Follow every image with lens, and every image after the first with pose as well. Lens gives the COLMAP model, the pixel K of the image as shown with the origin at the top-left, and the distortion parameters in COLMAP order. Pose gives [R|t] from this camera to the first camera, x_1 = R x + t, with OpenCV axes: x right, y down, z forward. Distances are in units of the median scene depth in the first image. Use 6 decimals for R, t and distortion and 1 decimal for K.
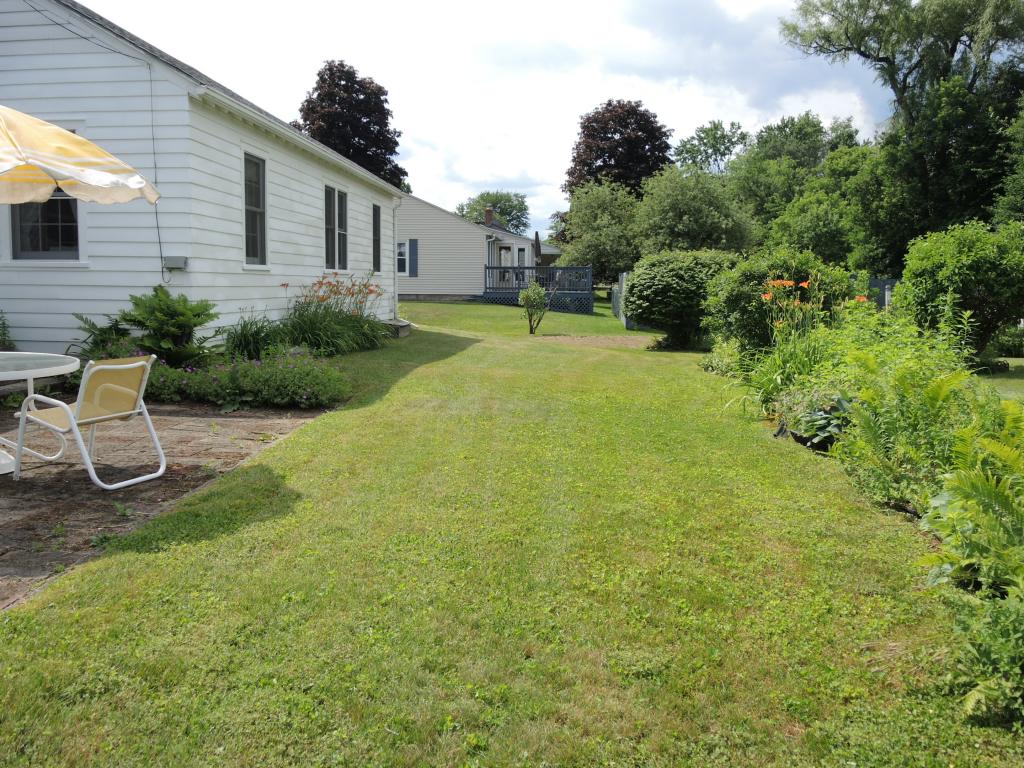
lens RADIAL K [[887.5, 0, 512.0], [0, 887.5, 384.0], [0, 0, 1]] dist [-0.010551, -0.091565]
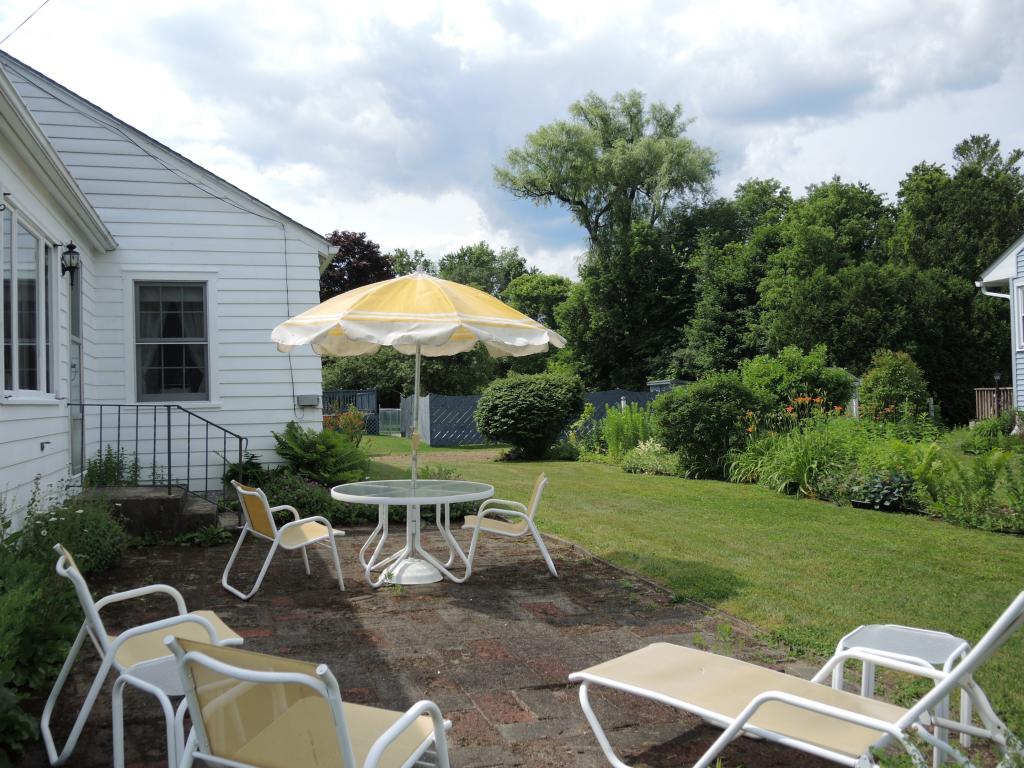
lens RADIAL K [[887.5, 0, 512.0], [0, 887.5, 384.0], [0, 0, 1]] dist [-0.010551, -0.091565]
pose [[0.930989, -0.030493, 0.363772, -0.099459], [0.078726, 0.989827, -0.118509, -0.001061], [-0.356458, 0.138969, 0.923918, -0.022054]]
